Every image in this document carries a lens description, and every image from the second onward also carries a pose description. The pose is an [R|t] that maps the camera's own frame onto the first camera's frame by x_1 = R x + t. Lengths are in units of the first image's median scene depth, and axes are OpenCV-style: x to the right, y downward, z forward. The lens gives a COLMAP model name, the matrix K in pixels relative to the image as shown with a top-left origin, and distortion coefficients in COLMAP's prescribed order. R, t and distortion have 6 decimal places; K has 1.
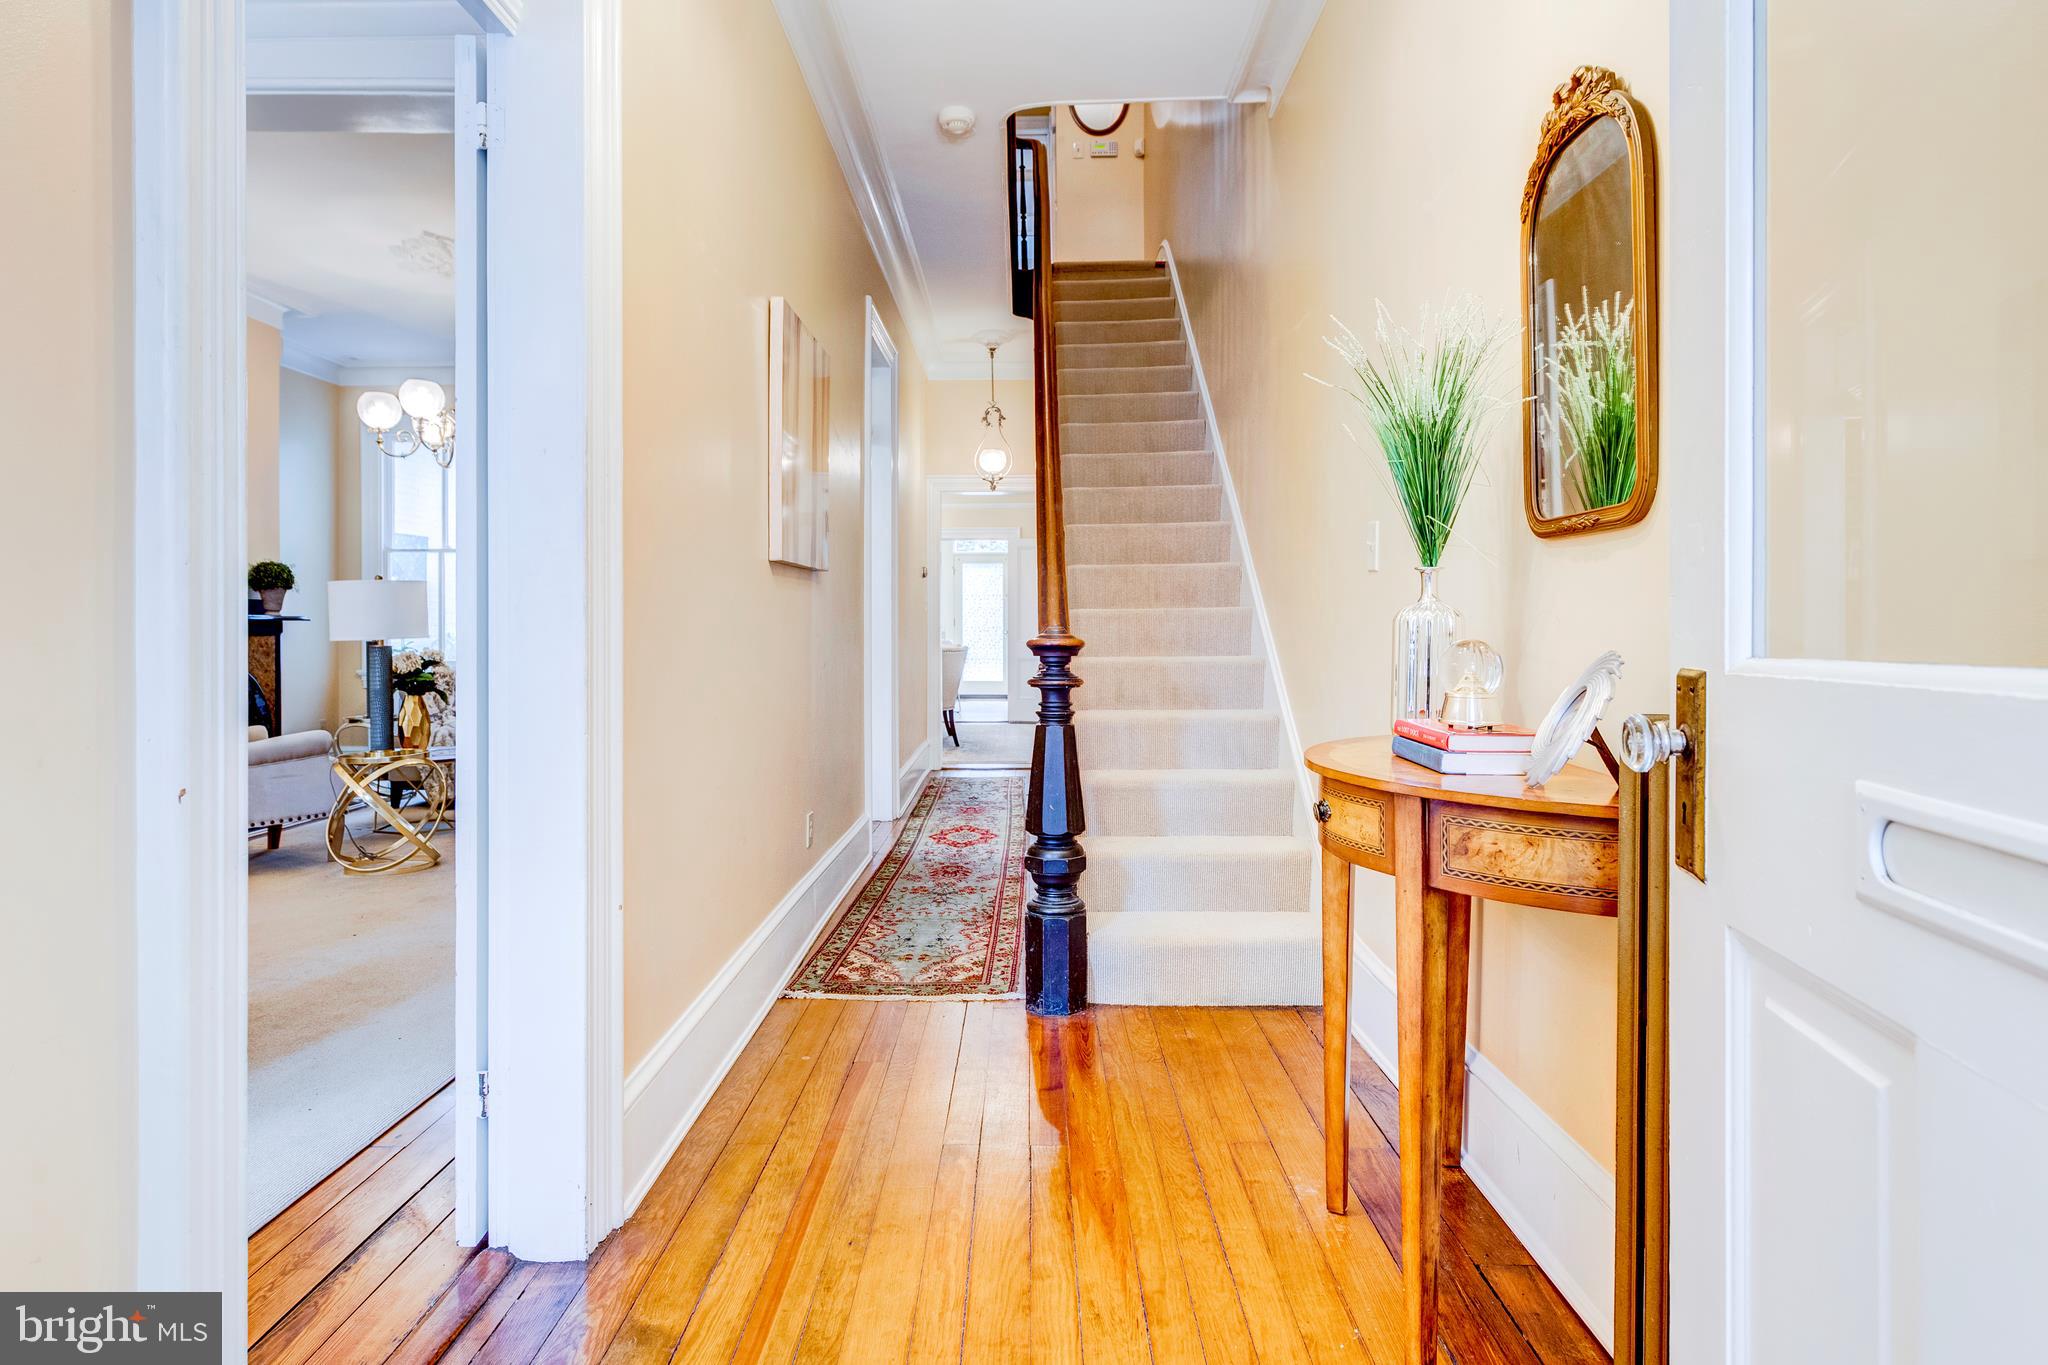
lens RADIAL K [[1196.9, 0, 1022.7], [0, 1196.9, 673.9], [0, 0, 1]] dist [0.005248, 0.000070]
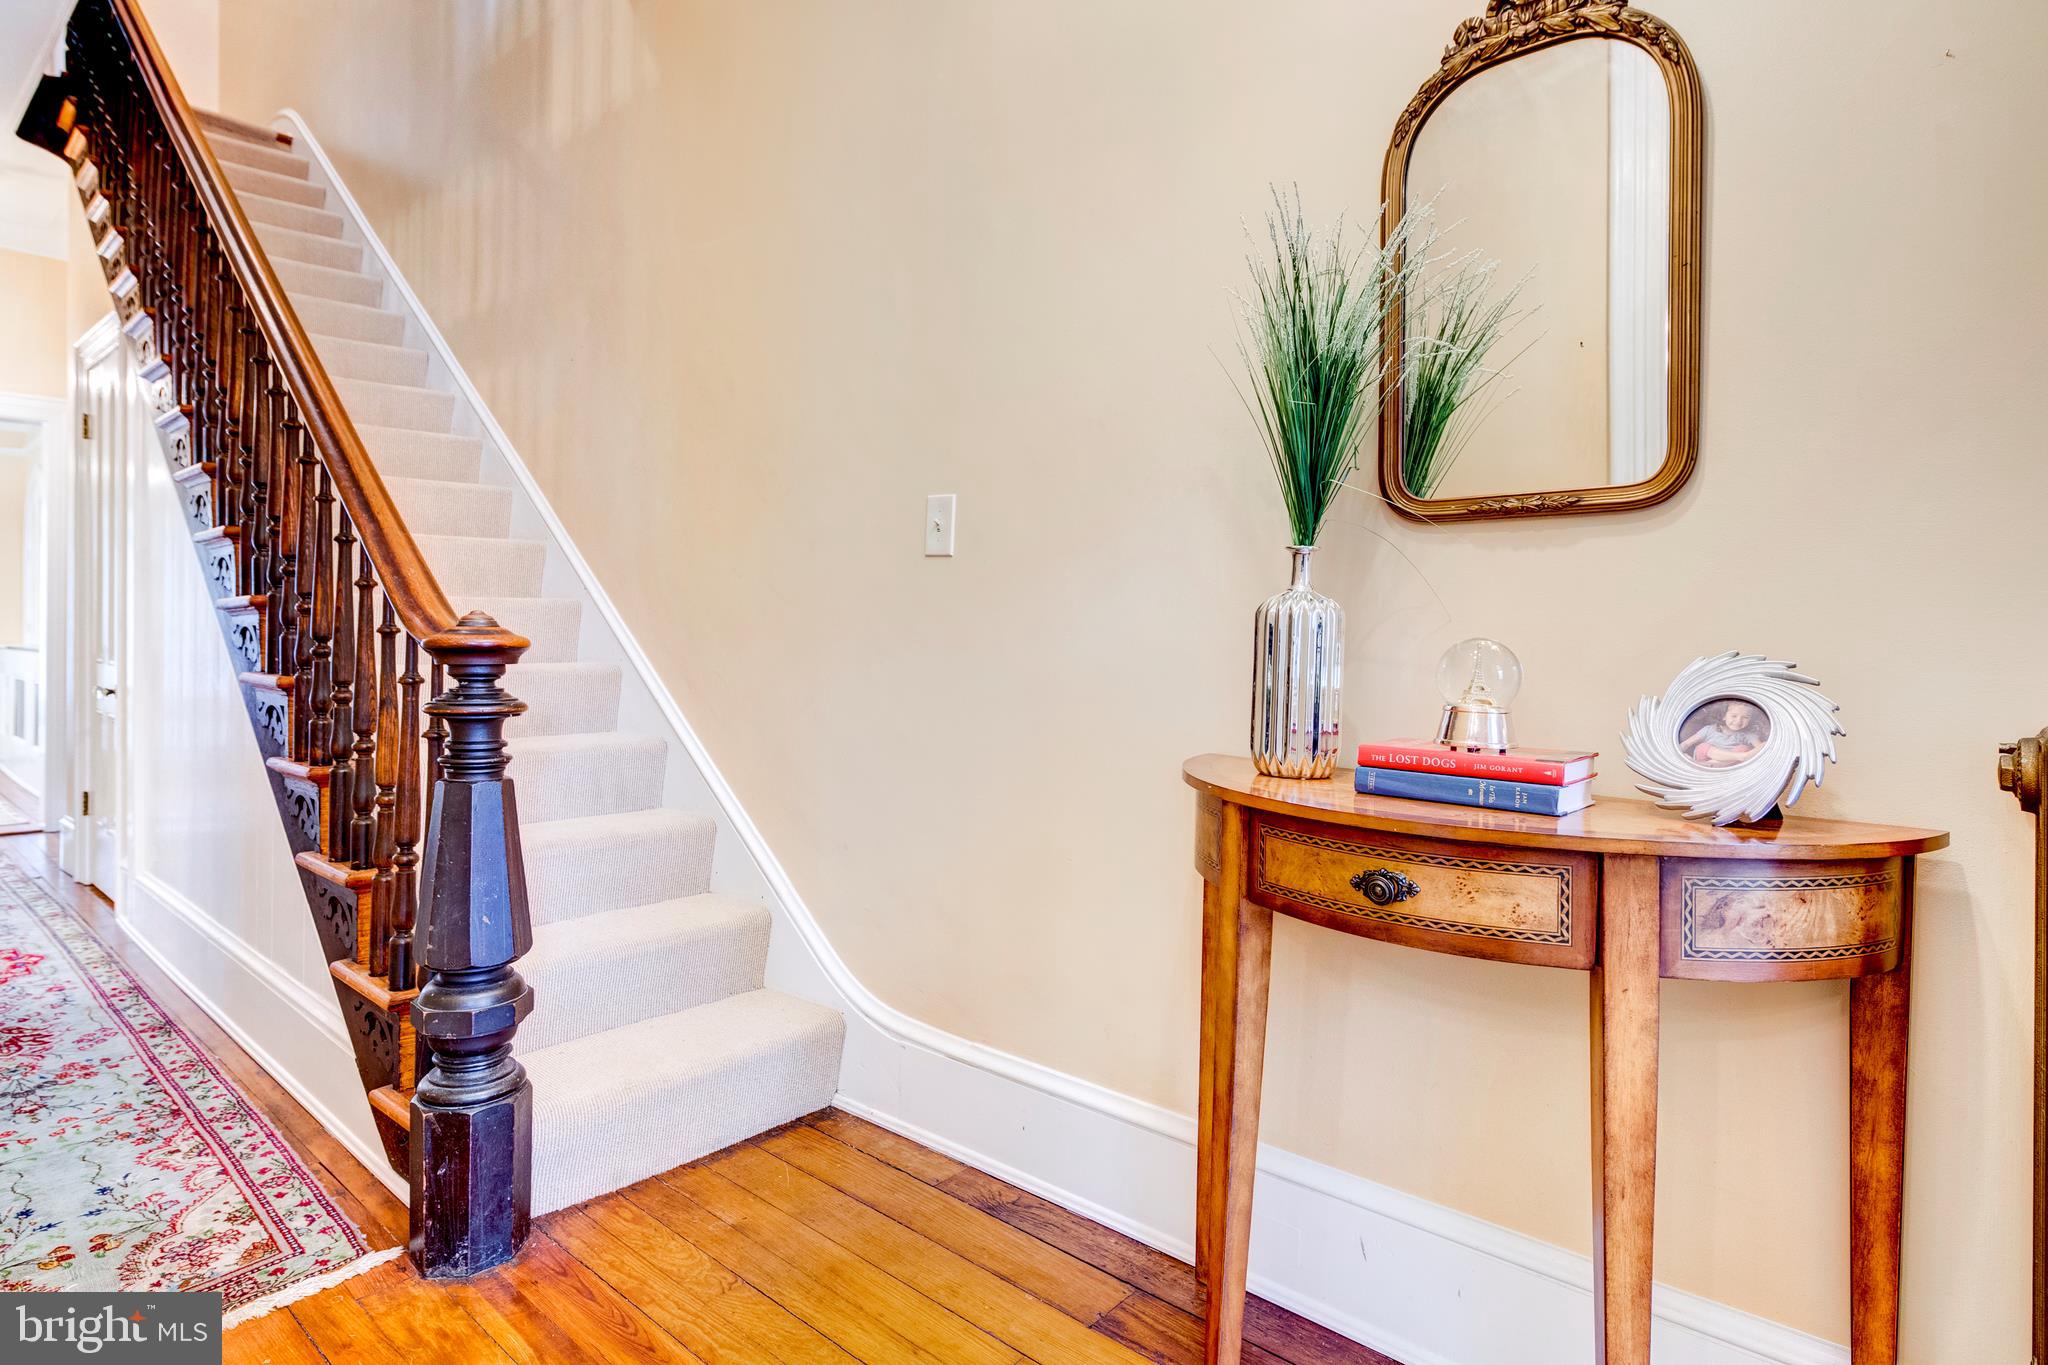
lens RADIAL K [[1073.3, 0, 1026.3], [0, 1073.3, 678.9], [0, 0, 1]] dist [-0.006886, -0.000202]
pose [[0.643045, -0.015589, 0.765669, -0.203717], [0.016653, 0.999841, 0.006372, -0.006567], [-0.765647, 0.008653, 0.643203, 0.452797]]
